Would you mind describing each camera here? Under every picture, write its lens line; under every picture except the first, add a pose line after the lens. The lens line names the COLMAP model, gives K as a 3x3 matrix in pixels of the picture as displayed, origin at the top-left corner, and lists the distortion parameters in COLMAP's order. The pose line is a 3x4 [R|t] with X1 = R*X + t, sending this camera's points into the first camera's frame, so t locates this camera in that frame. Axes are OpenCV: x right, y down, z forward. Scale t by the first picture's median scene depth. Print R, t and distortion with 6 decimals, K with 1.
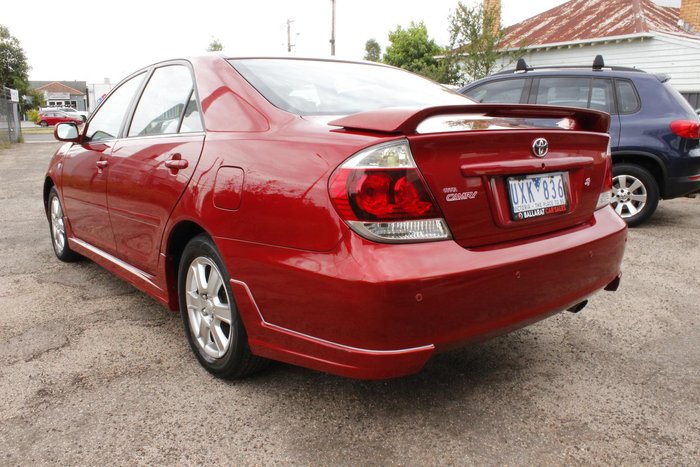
lens RADIAL K [[578.0, 0, 347.5], [0, 578.0, 236.3], [0, 0, 1]] dist [-0.159690, 0.138717]
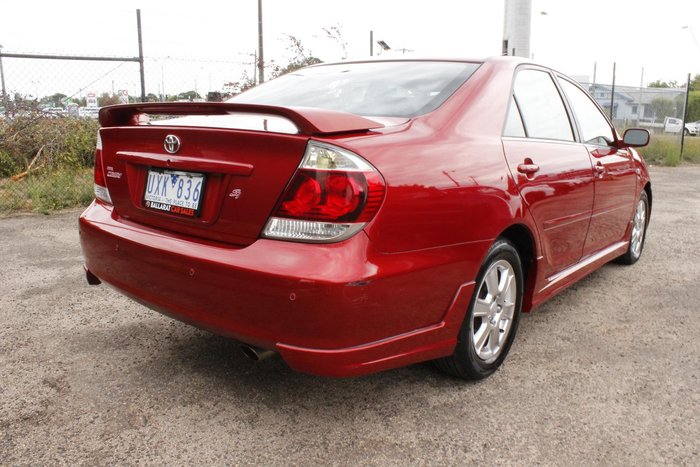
lens RADIAL K [[578.0, 0, 347.5], [0, 578.0, 236.3], [0, 0, 1]] dist [-0.159690, 0.138717]
pose [[0.196707, 0.202962, -0.959225, 1.390422], [-0.213988, 0.963641, 0.160014, -0.225207], [0.956826, 0.173787, 0.232986, 1.083714]]
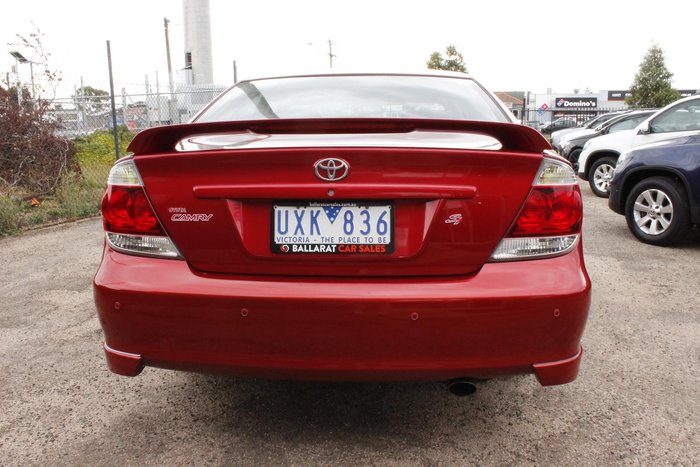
lens RADIAL K [[578.0, 0, 347.5], [0, 578.0, 236.3], [0, 0, 1]] dist [-0.159690, 0.138717]
pose [[0.724604, 0.116166, -0.679305, 0.924948], [-0.126527, 0.991361, 0.034565, -0.092301], [0.677451, 0.060904, 0.733042, 0.410279]]
